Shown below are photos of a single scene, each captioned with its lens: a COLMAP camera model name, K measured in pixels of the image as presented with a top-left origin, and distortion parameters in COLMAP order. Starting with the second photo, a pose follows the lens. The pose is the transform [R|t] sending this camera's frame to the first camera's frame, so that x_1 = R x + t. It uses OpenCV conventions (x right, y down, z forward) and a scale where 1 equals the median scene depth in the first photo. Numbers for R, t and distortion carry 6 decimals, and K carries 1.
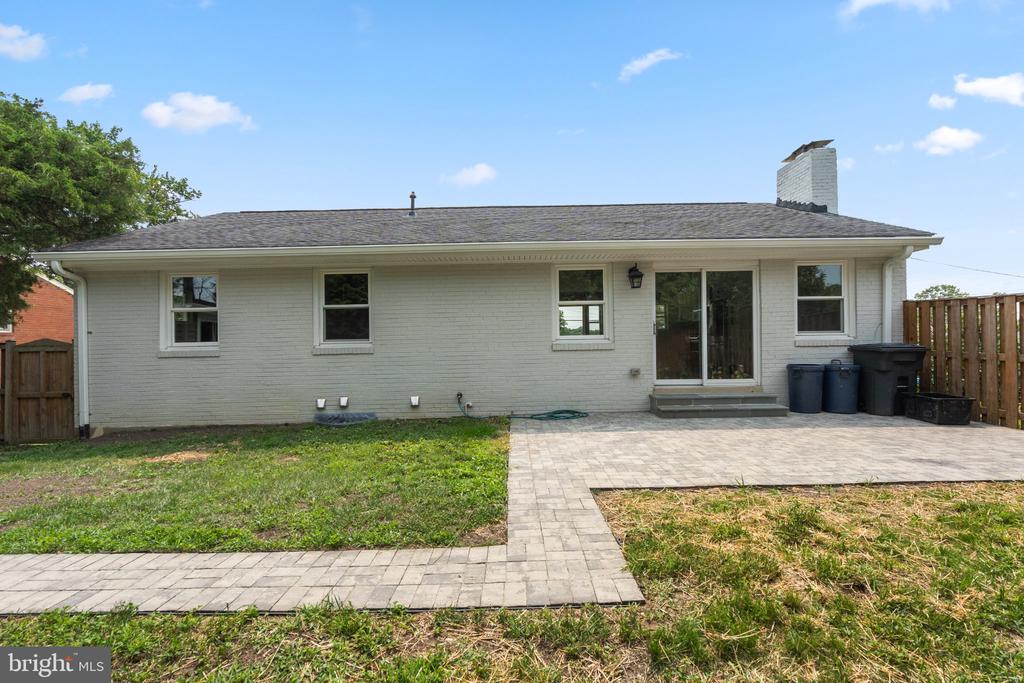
lens RADIAL K [[466.0, 0, 511.2], [0, 466.0, 334.8], [0, 0, 1]] dist [-0.011755, 0.003532]
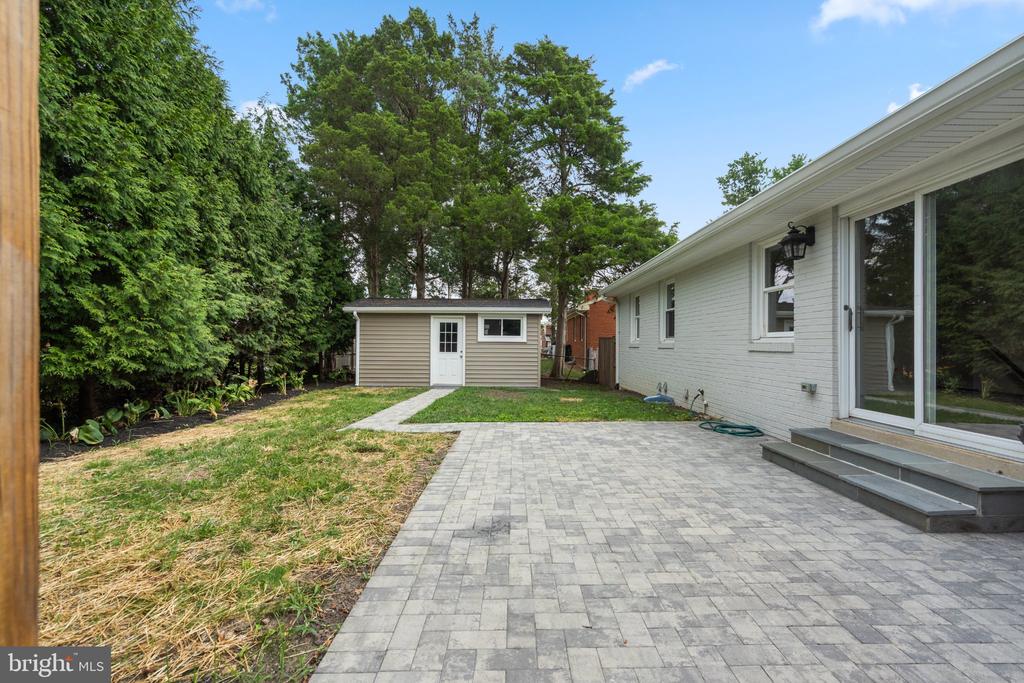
lens RADIAL K [[466.0, 0, 514.3], [0, 466.0, 337.8], [0, 0, 1]] dist [-0.011755, 0.003532]
pose [[0.006140, 0.003894, -0.999974, 0.886636], [0.004926, 0.999980, 0.003924, 0.006057], [0.999969, -0.004950, 0.006120, 0.584437]]
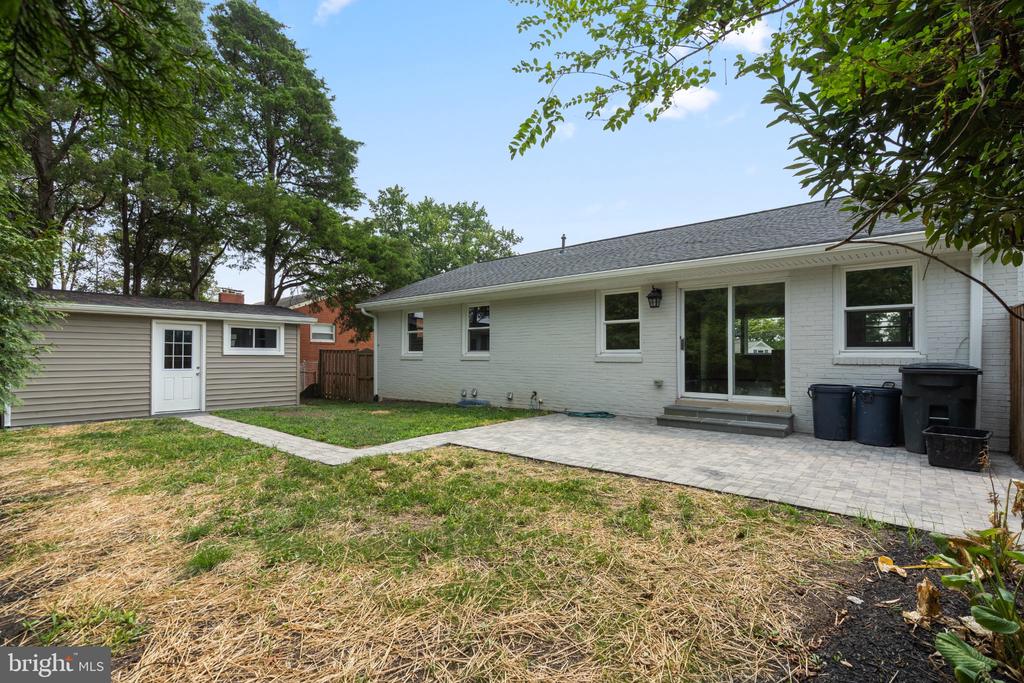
lens RADIAL K [[466.0, 0, 509.0], [0, 466.0, 349.6], [0, 0, 1]] dist [-0.011755, 0.003532]
pose [[0.750844, 0.009809, -0.660407, 0.717862], [-0.005594, 0.999948, 0.008492, -0.006998], [0.660456, -0.002681, 0.750860, -0.062615]]
